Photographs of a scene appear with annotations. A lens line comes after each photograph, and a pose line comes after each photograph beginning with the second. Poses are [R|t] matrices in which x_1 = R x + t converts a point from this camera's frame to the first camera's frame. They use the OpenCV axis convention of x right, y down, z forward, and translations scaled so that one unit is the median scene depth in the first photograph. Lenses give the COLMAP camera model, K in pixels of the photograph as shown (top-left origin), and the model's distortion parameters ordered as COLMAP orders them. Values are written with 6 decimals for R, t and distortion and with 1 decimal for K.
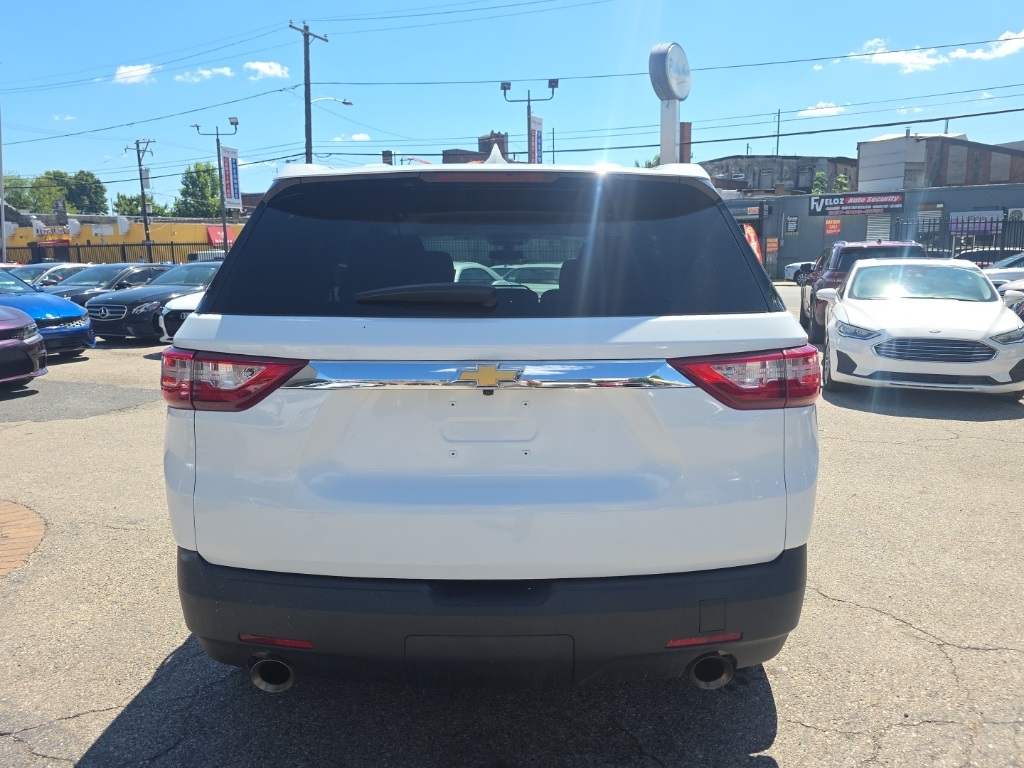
lens RADIAL K [[774.2, 0, 521.5], [0, 774.2, 385.5], [0, 0, 1]] dist [0.047254, -0.042507]
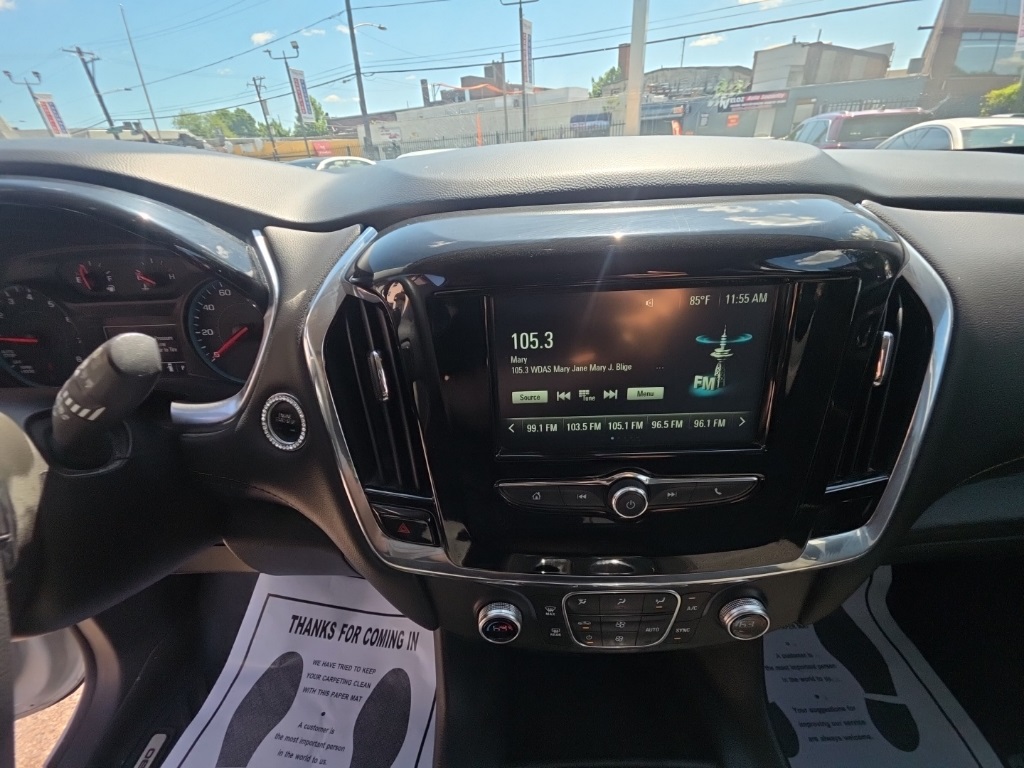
lens RADIAL K [[406.9, 0, 509.2], [0, 406.9, 386.3], [0, 0, 1]] dist [0.011796, -0.008684]
pose [[0.999199, -0.027596, -0.028985, -0.003618], [0.035809, 0.939885, 0.339608, -0.014225], [0.017871, -0.340374, 0.940120, 0.120003]]
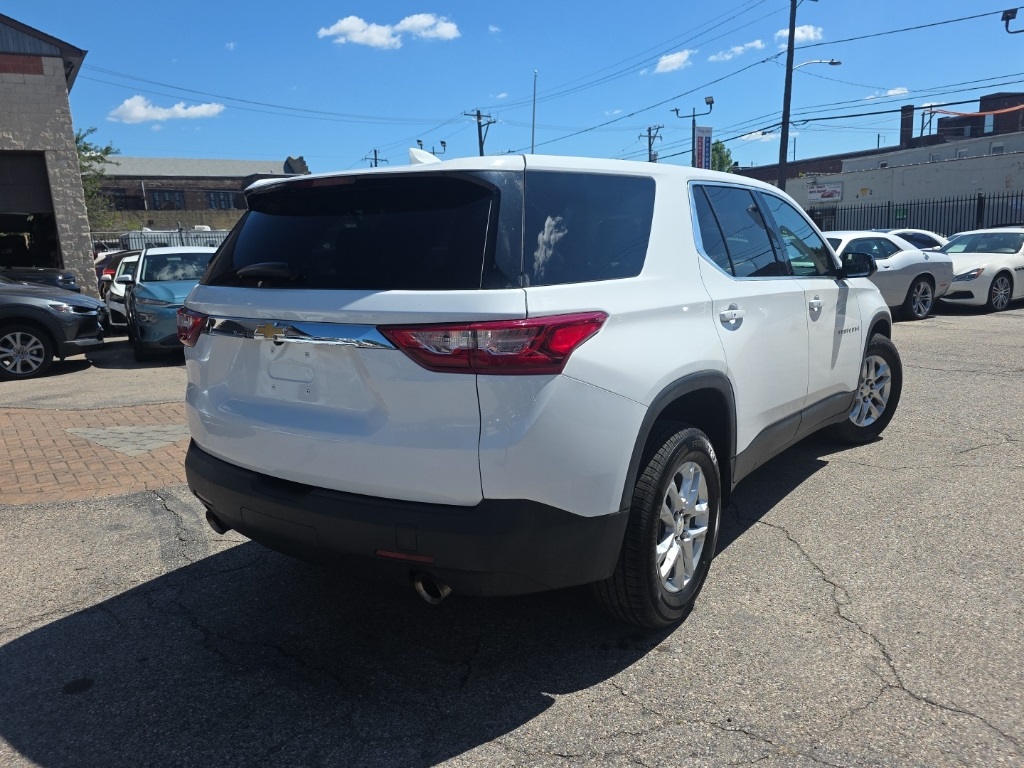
lens RADIAL K [[774.2, 0, 521.4], [0, 774.2, 403.1], [0, 0, 1]] dist [0.047254, -0.042507]
pose [[0.807568, 0.101049, -0.581054, 0.050948], [-0.069134, 0.994640, 0.076891, -0.000992], [0.585709, -0.021924, 0.810225, 0.005965]]
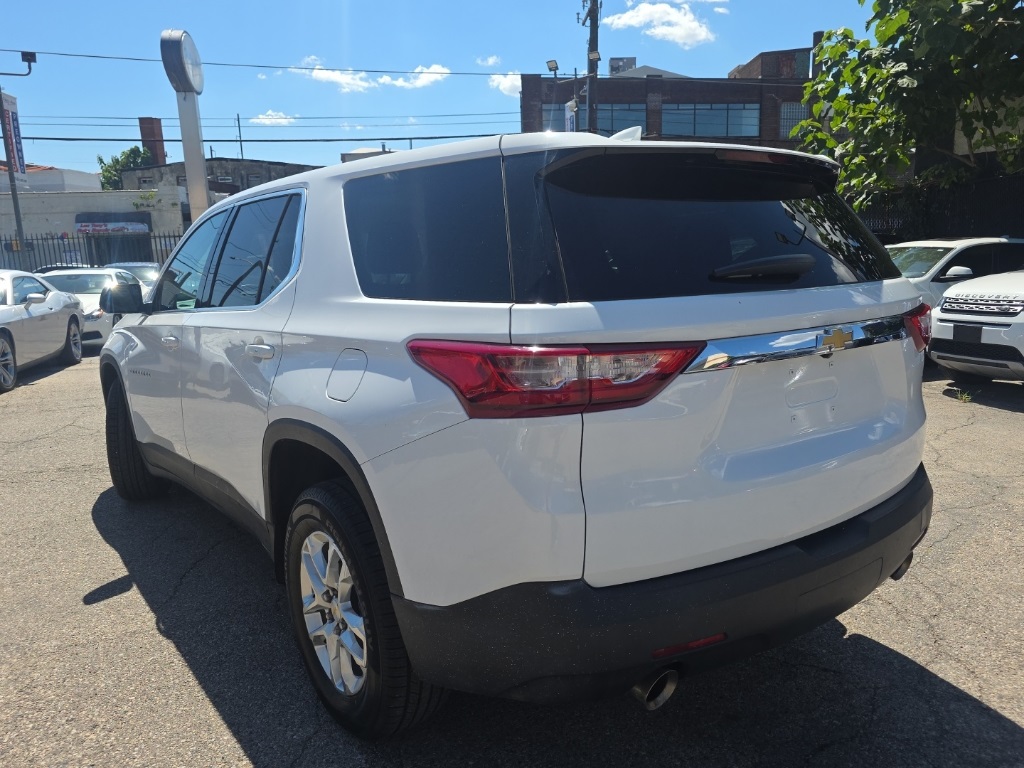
lens RADIAL K [[774.2, 0, 528.3], [0, 774.2, 388.5], [0, 0, 1]] dist [0.047254, -0.042507]
pose [[0.791290, -0.120254, 0.599499, -0.047287], [0.122672, 0.991757, 0.037020, -0.001719], [-0.599008, 0.044248, 0.799519, 0.016945]]
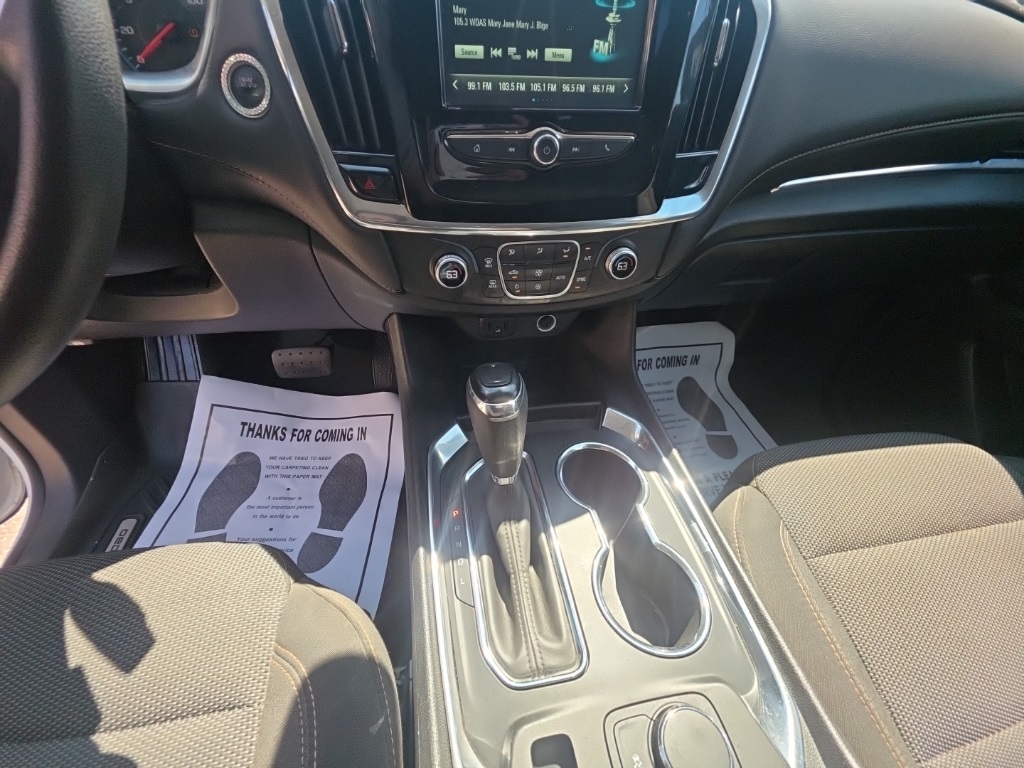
lens RADIAL K [[406.9, 0, 509.2], [0, 406.9, 386.8], [0, 0, 1]] dist [0.011796, -0.008684]
pose [[0.983877, -0.083653, 0.158078, -0.004477], [-0.018761, 0.830719, 0.556376, -0.011085], [-0.177861, -0.550371, 0.815756, 0.115957]]
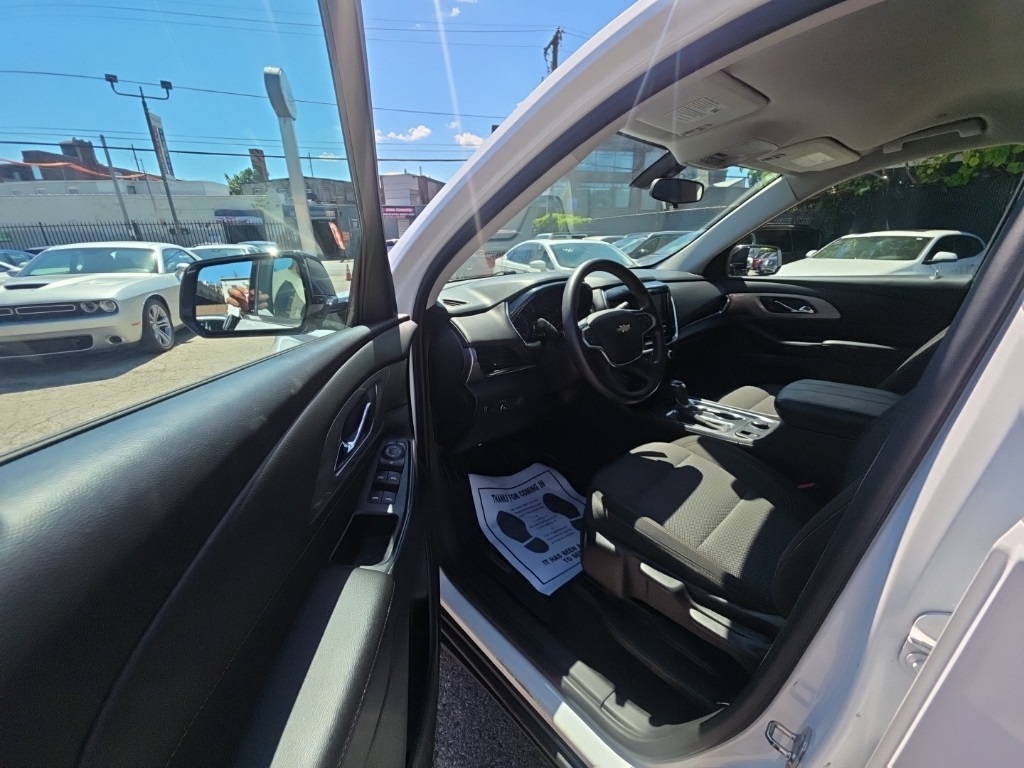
lens RADIAL K [[406.9, 0, 507.6], [0, 406.9, 386.6], [0, 0, 1]] dist [0.011796, -0.008684]
pose [[0.746368, -0.223916, 0.626735, -0.034325], [0.114848, 0.970909, 0.210110, -0.014619], [-0.655549, -0.084840, 0.750372, 0.106994]]
